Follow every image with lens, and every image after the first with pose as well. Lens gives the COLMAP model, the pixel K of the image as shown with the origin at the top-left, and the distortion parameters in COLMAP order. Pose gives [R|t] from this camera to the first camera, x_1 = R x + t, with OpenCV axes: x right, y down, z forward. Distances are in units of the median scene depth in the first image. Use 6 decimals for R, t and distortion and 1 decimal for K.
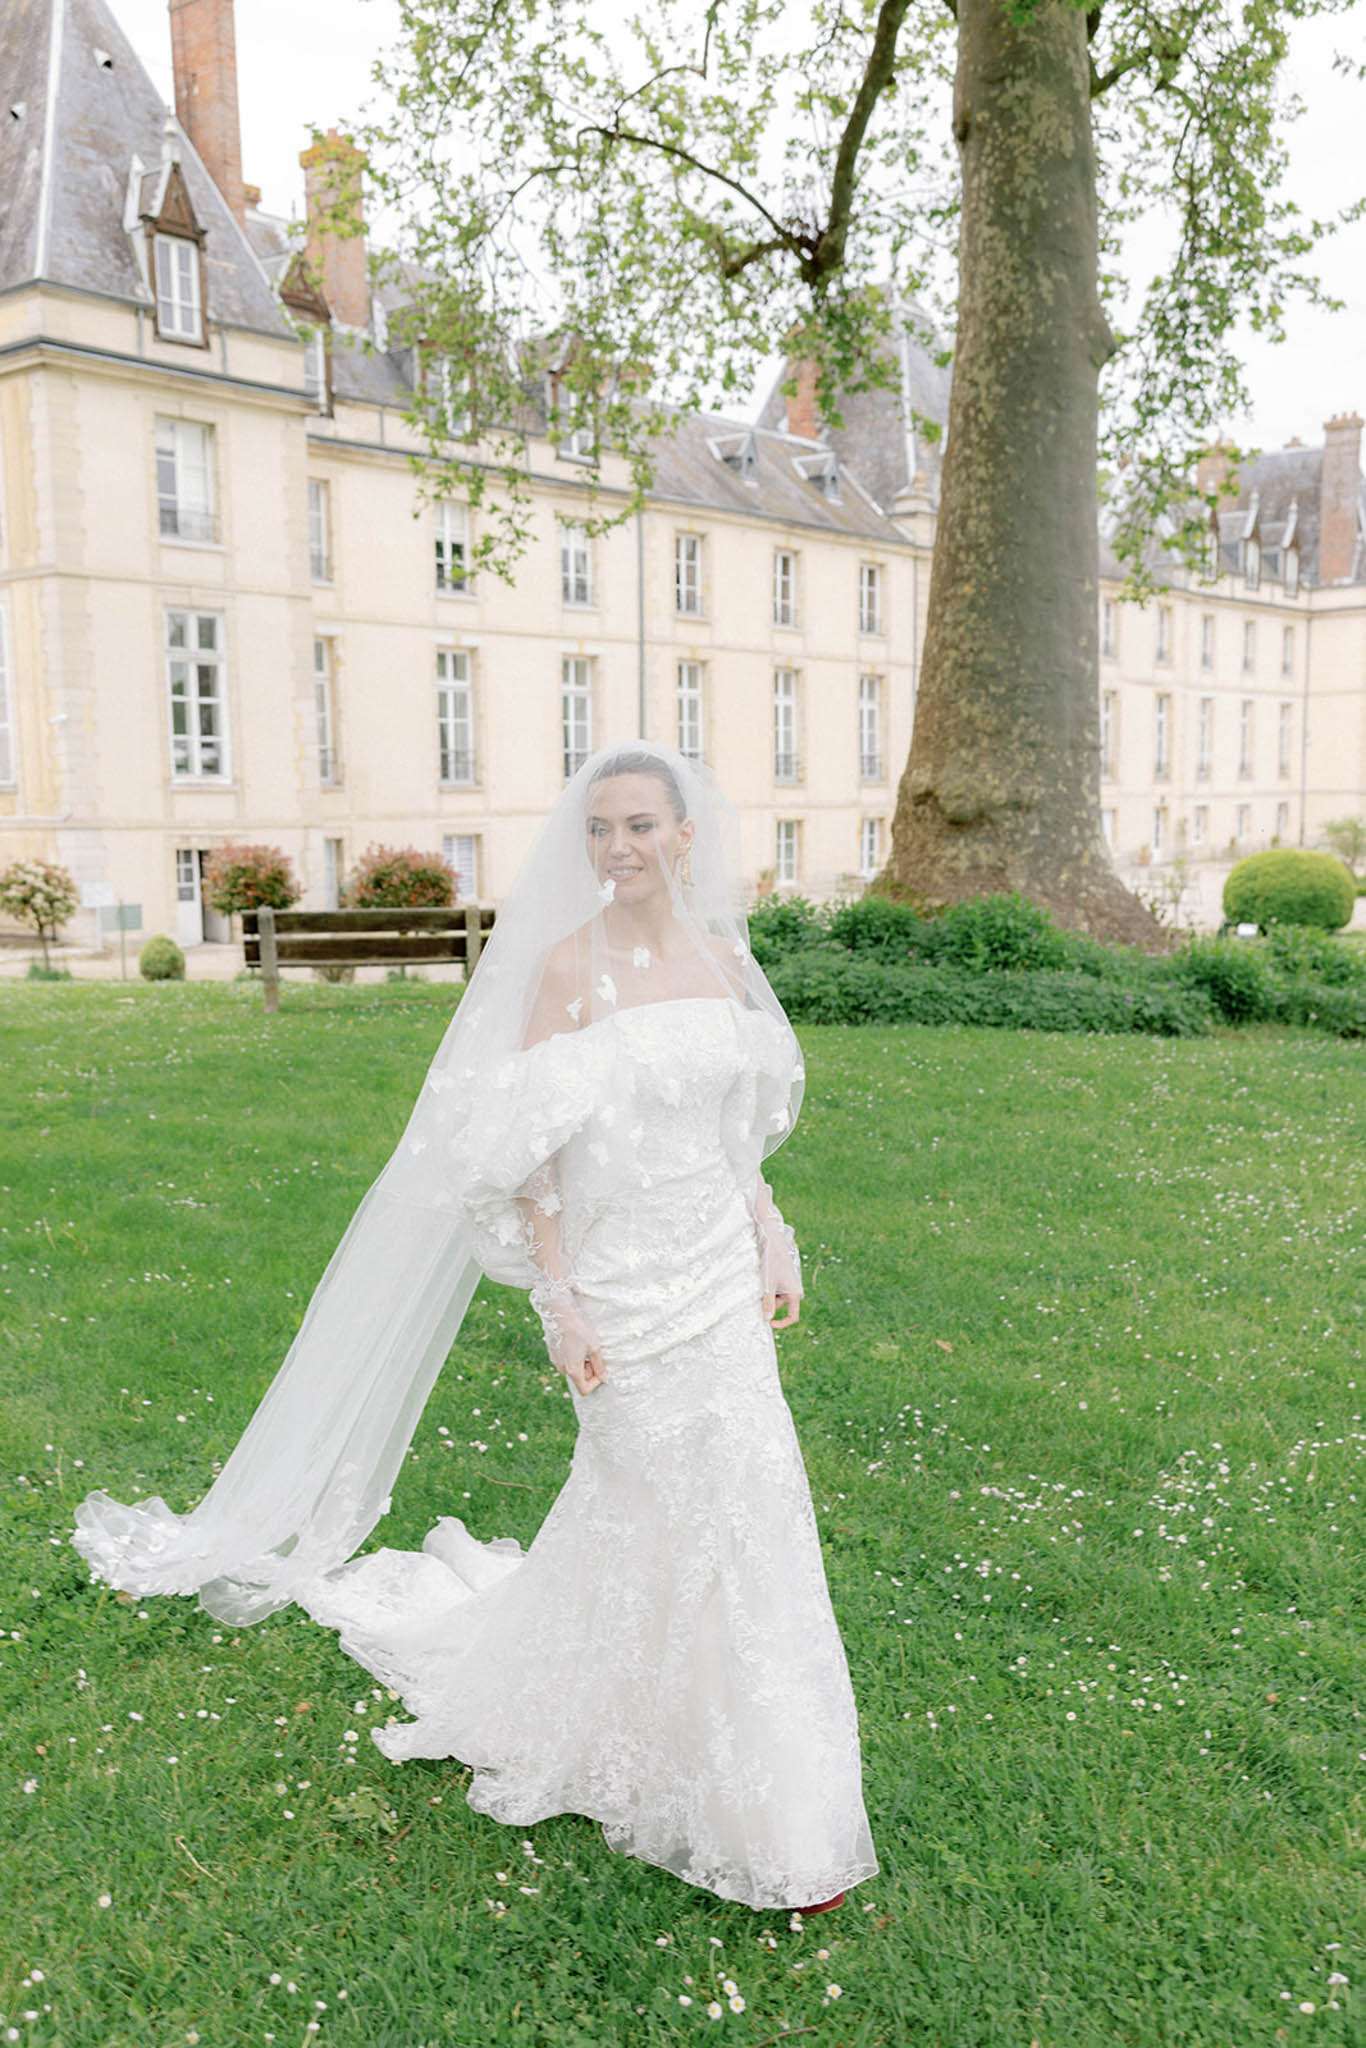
lens RADIAL K [[1800.6, 0, 683.0], [0, 1800.6, 1024.0], [0, 0, 1]] dist [0.002809, 0.009151]
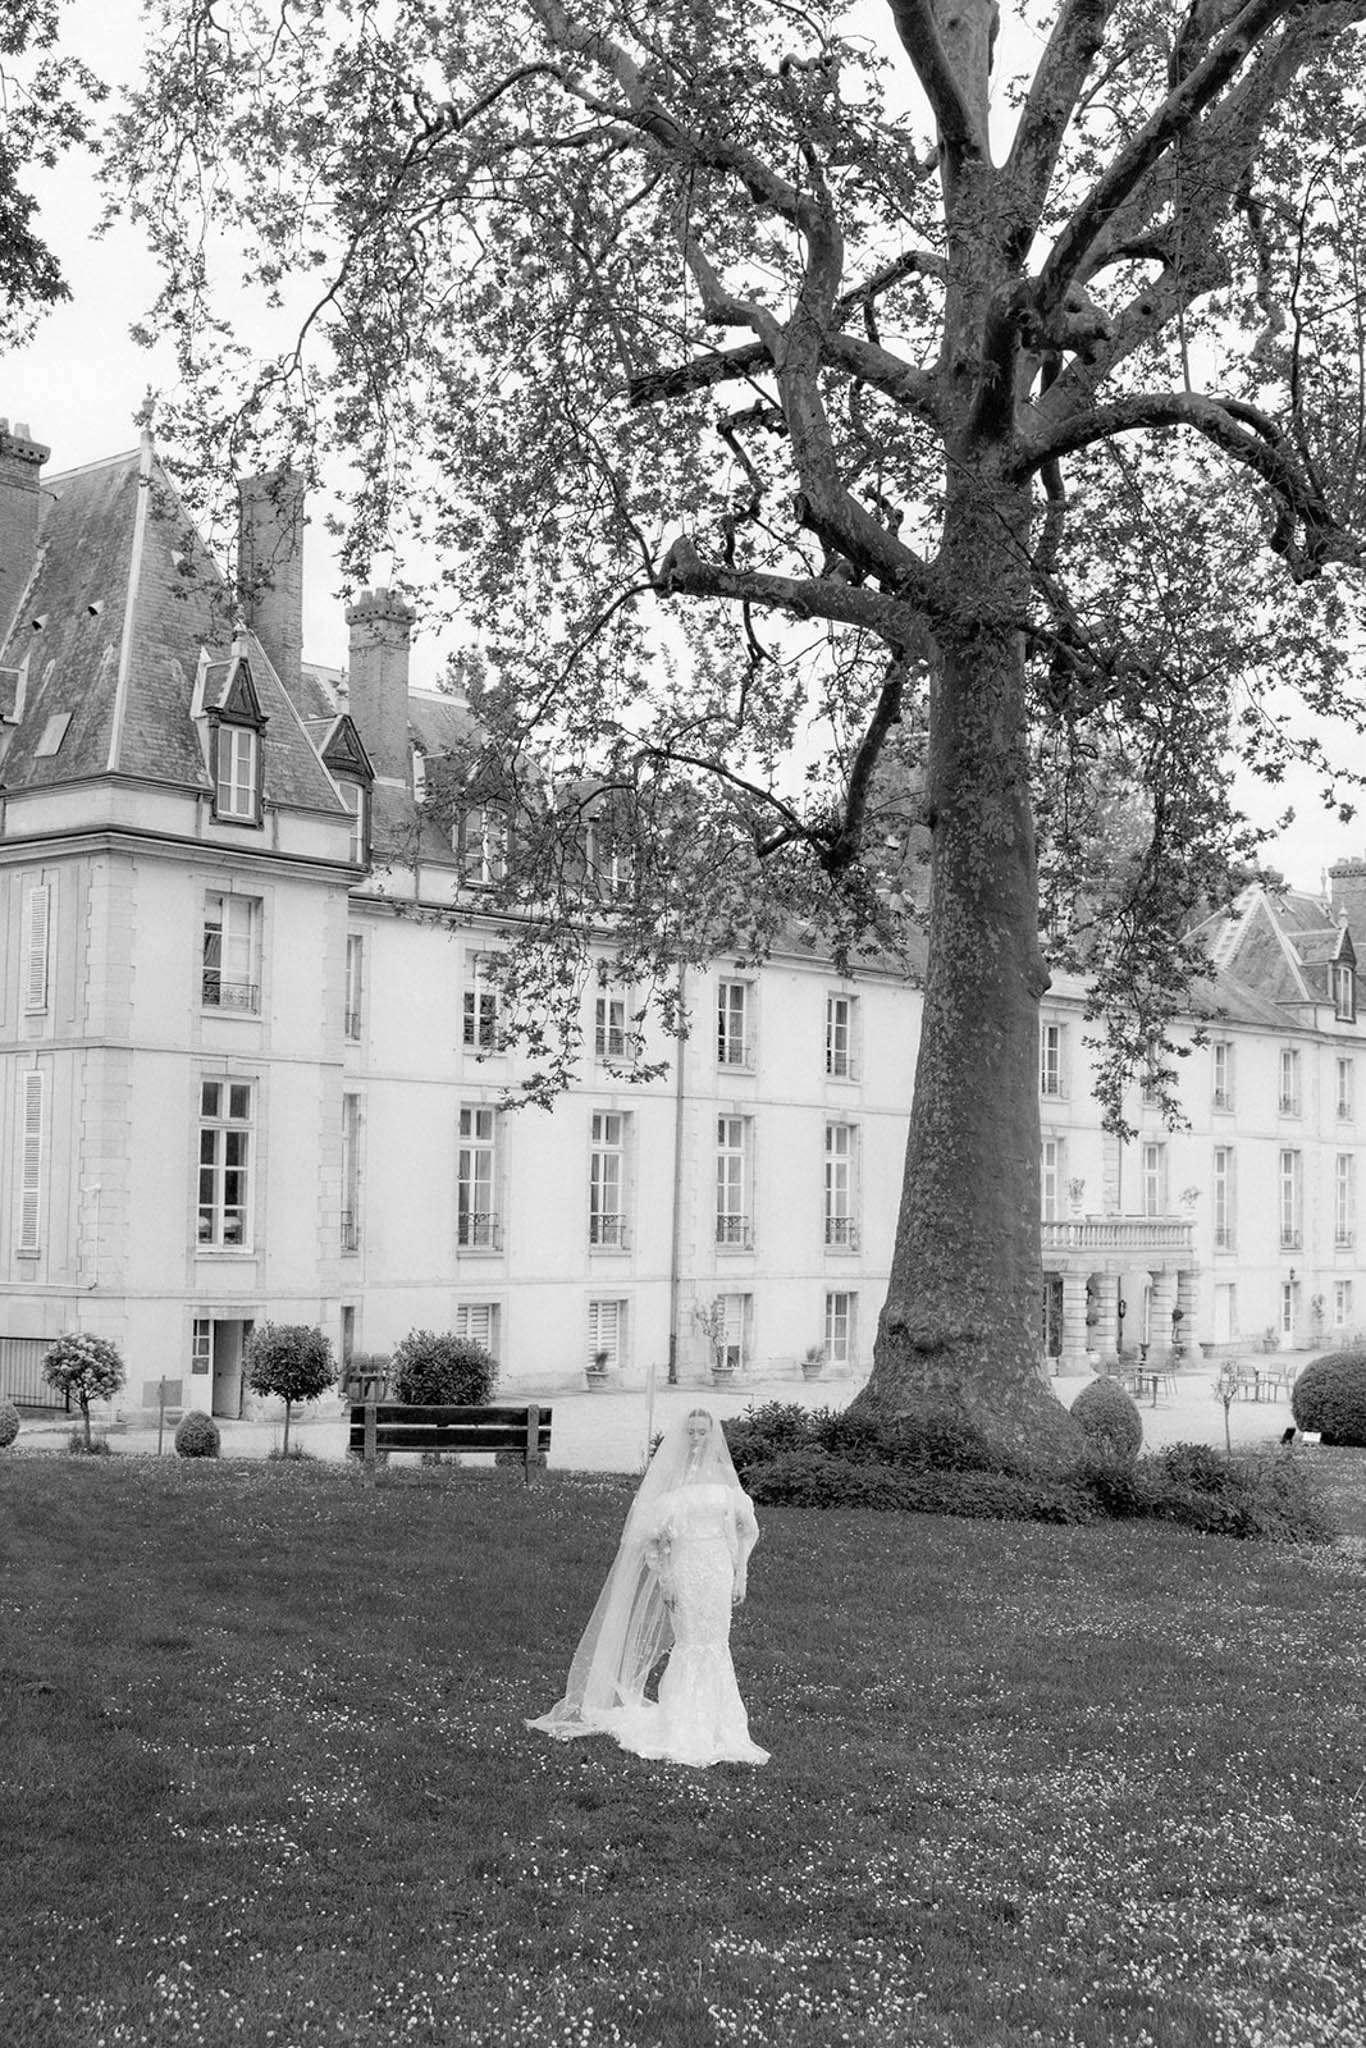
lens RADIAL K [[2439.0, 0, 674.8], [0, 2439.0, 1060.9], [0, 0, 1]] dist [0.030287, -0.029064]
pose [[0.999323, 0.026404, -0.025634, 0.008564], [-0.030798, 0.981339, -0.189803, 0.008560], [0.020144, 0.190464, 0.981487, -0.329333]]
